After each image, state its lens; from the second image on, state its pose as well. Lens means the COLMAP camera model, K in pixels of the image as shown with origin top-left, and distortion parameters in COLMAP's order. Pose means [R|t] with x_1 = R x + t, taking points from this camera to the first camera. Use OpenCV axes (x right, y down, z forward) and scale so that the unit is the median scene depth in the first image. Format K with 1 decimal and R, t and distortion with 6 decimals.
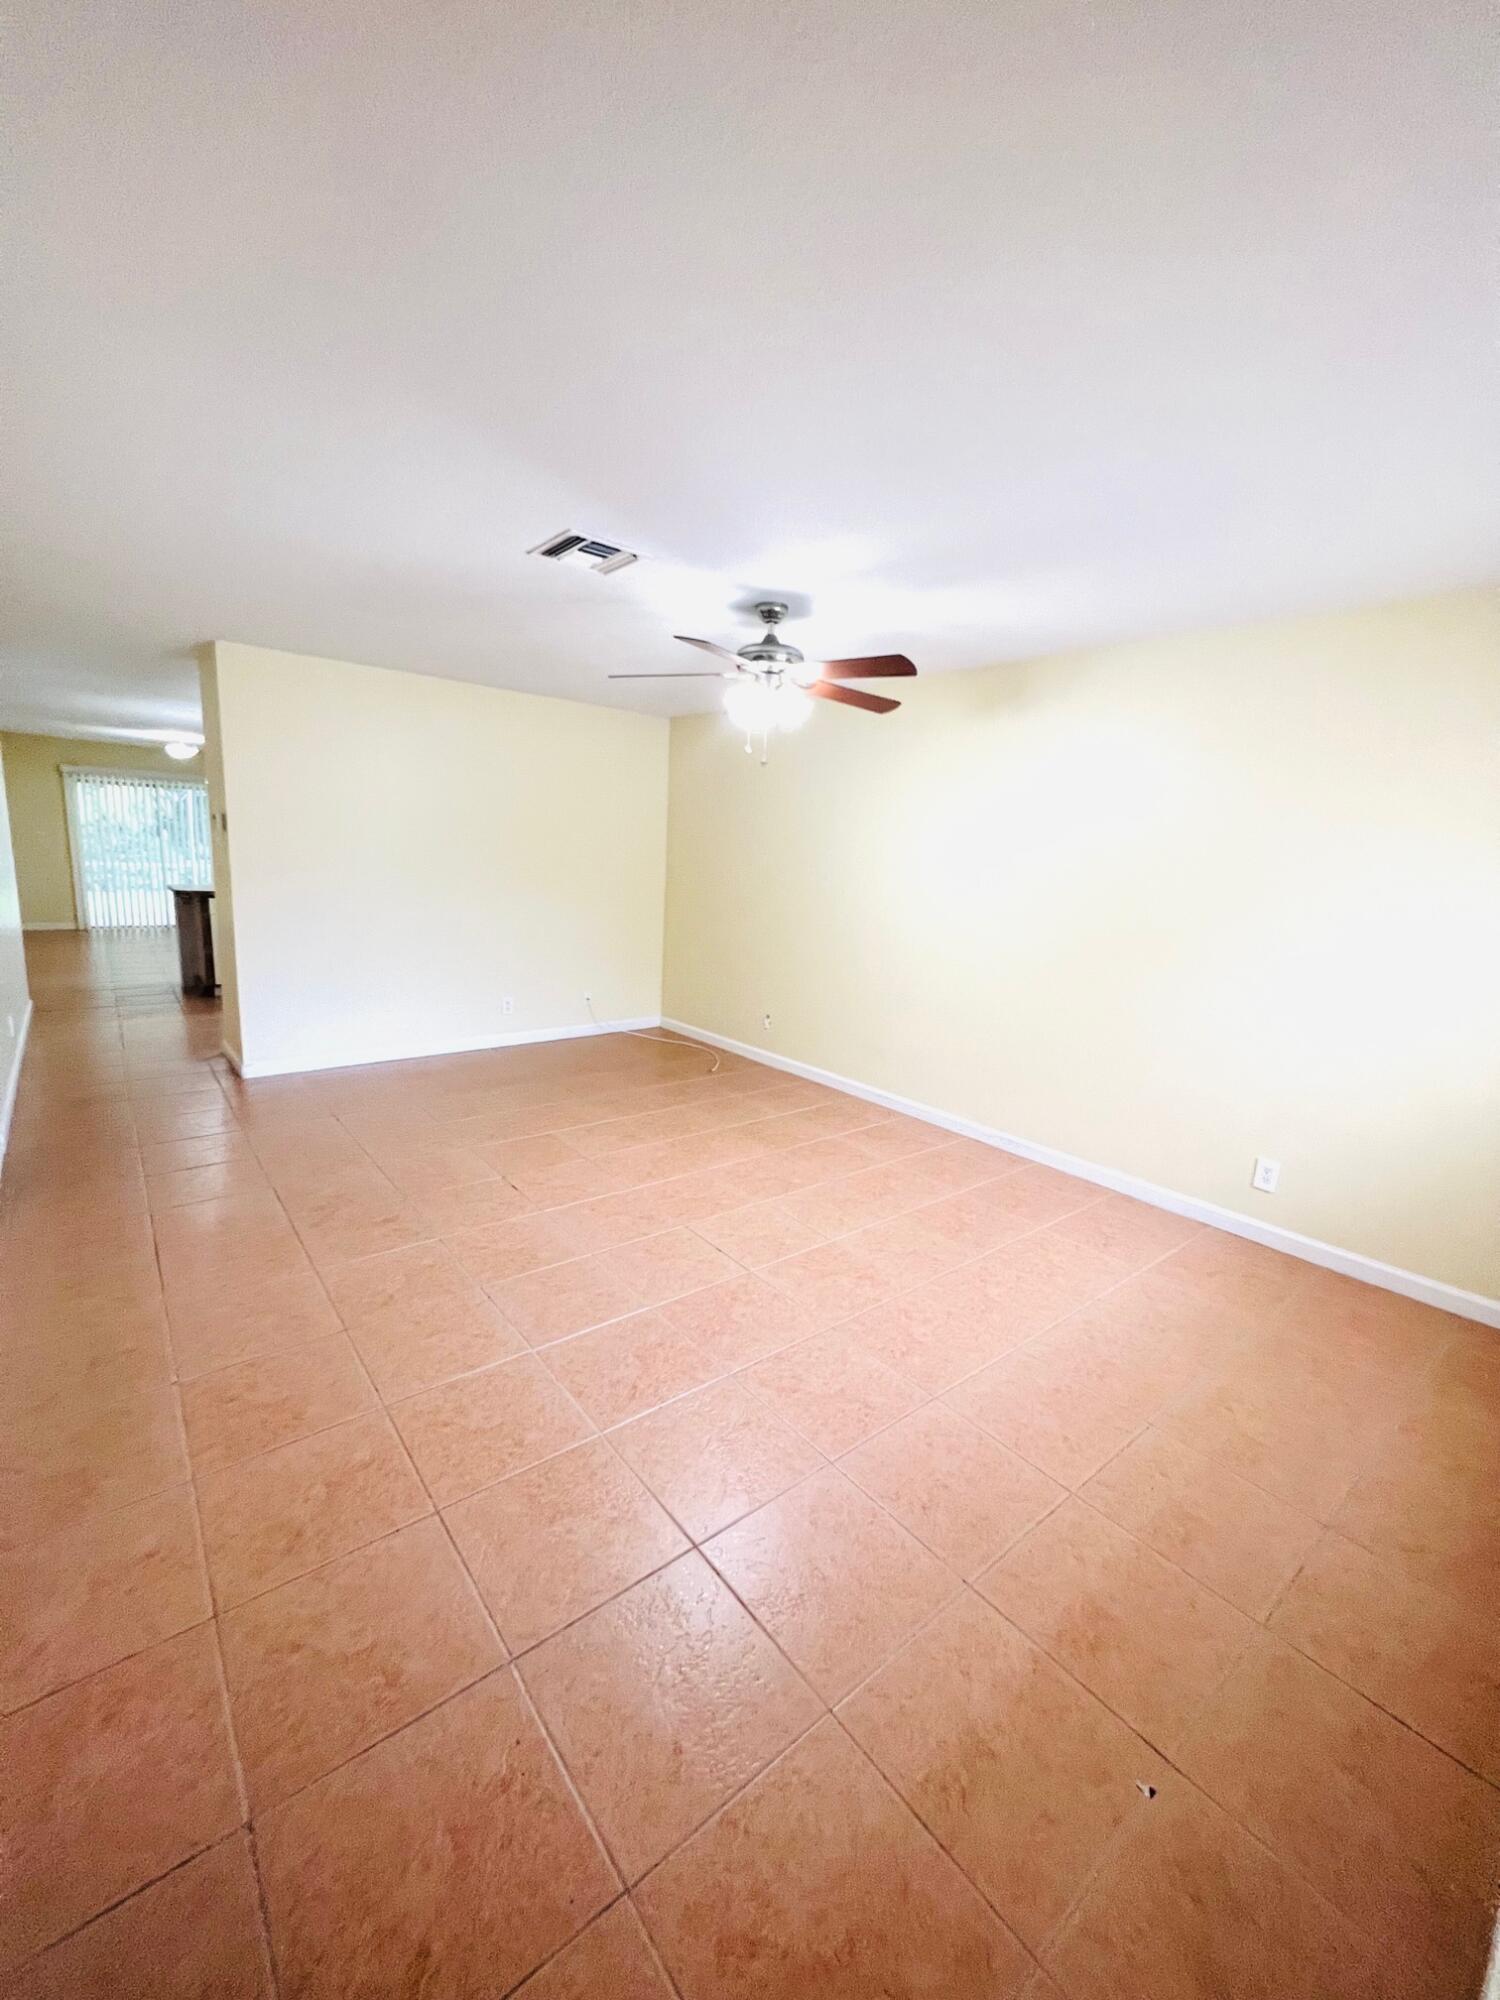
lens RADIAL K [[796.8, 0, 741.4], [0, 796.8, 994.1], [0, 0, 1]] dist [-0.000232, 0.000091]
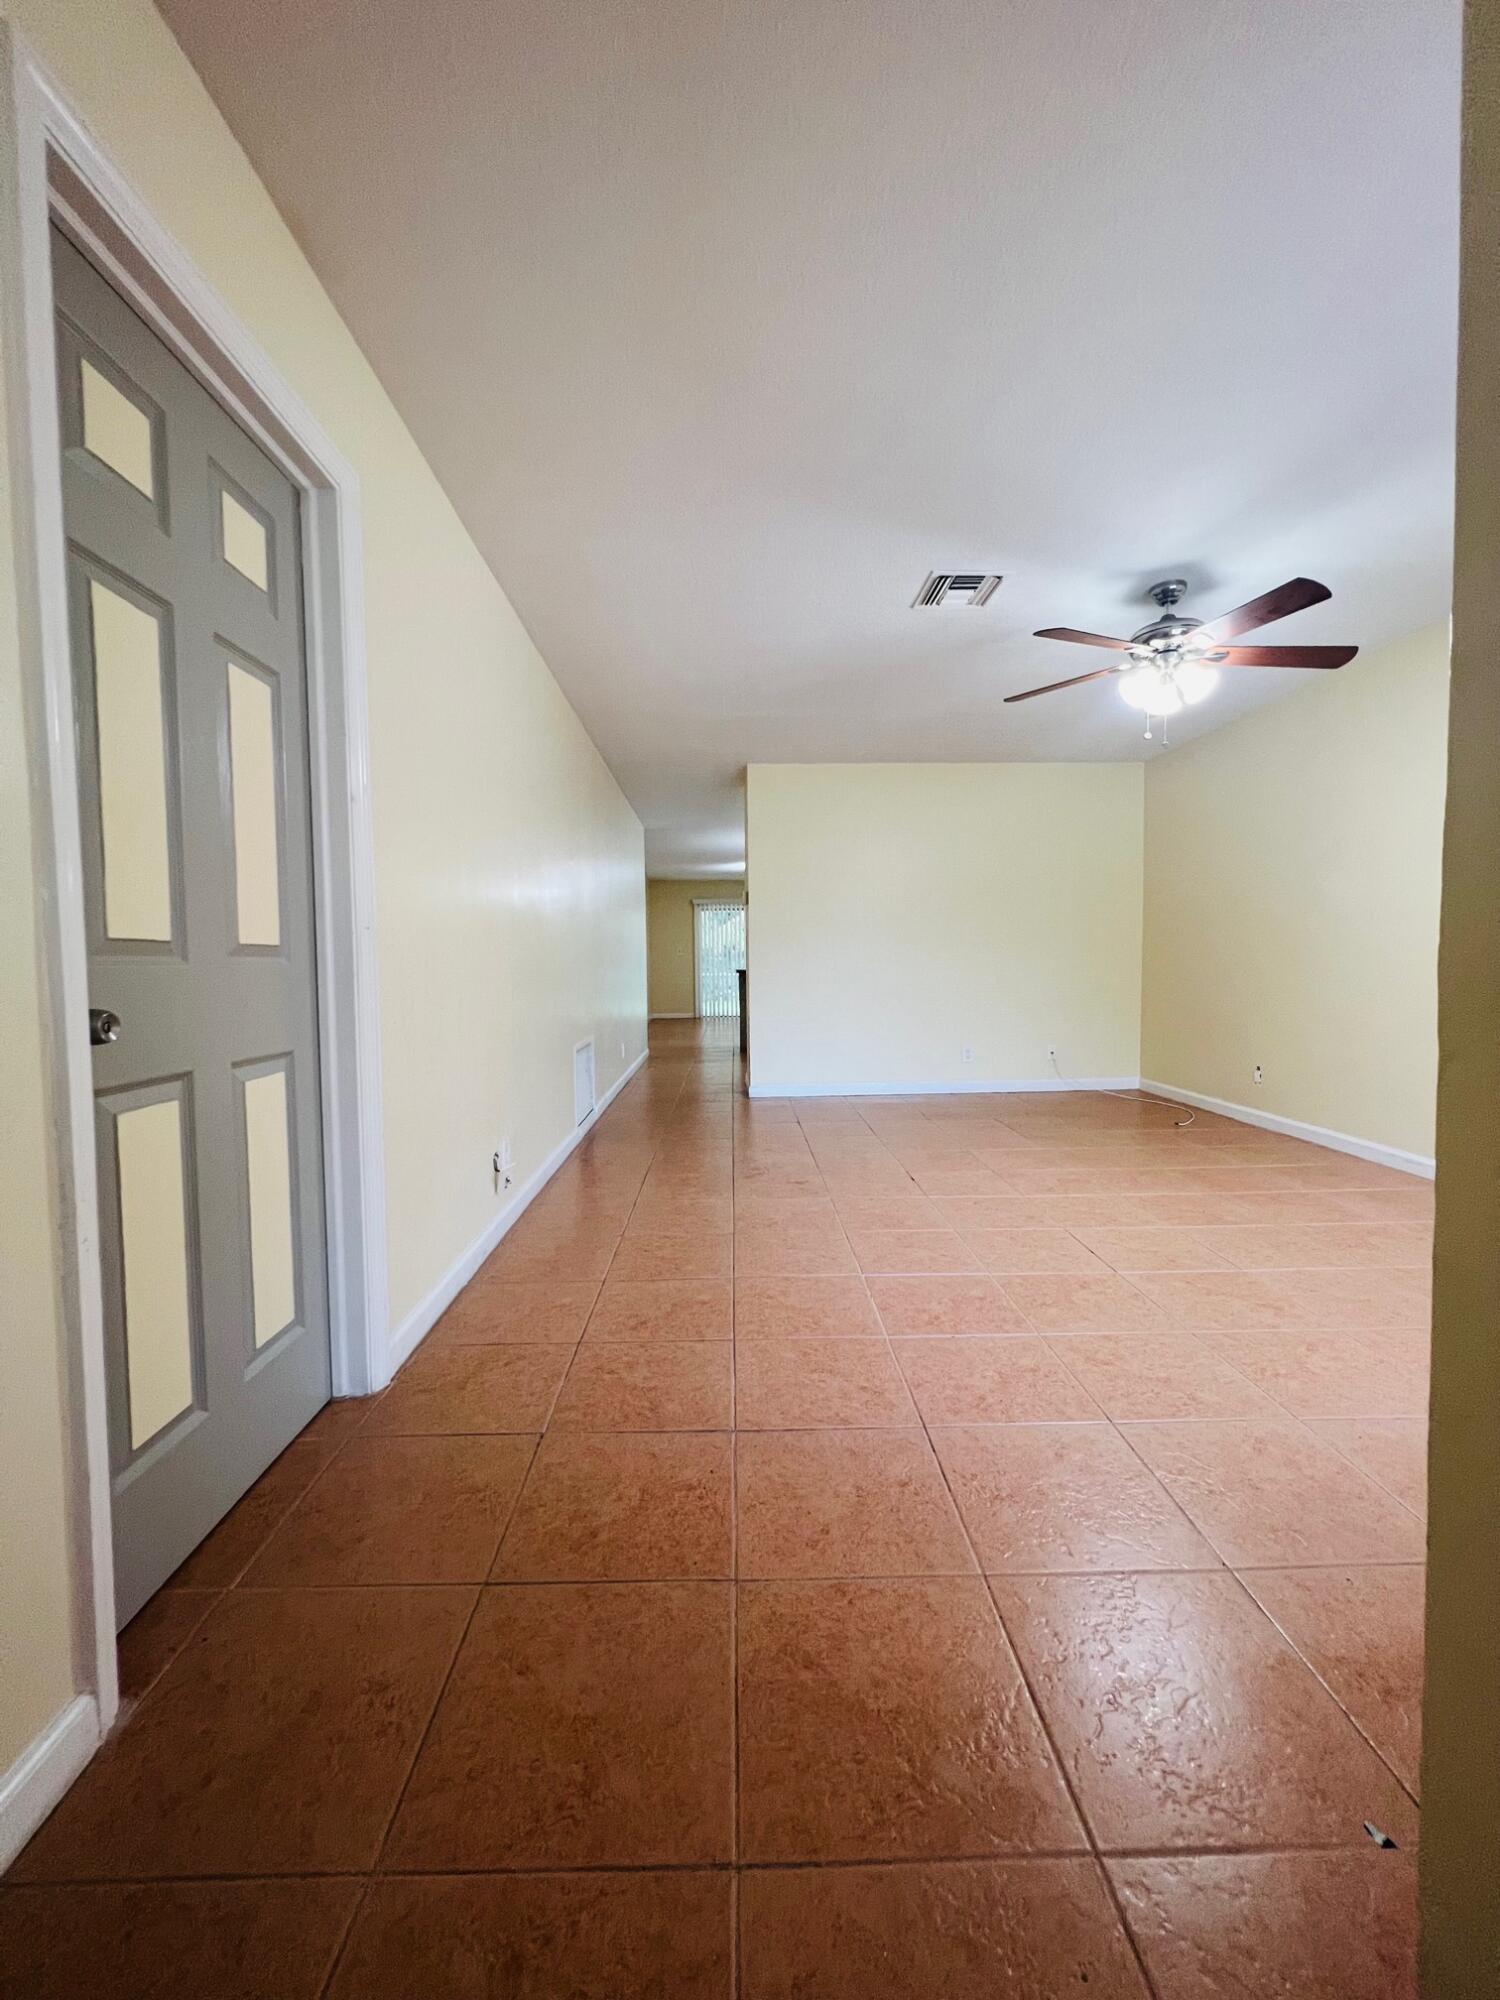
lens RADIAL K [[796.8, 0, 741.4], [0, 796.8, 994.1], [0, 0, 1]] dist [-0.000232, 0.000091]
pose [[0.784924, -0.027797, -0.618969, 0.222252], [-0.065943, 0.989571, -0.128063, 0.165459], [0.616073, 0.141336, 0.774905, 0.000687]]
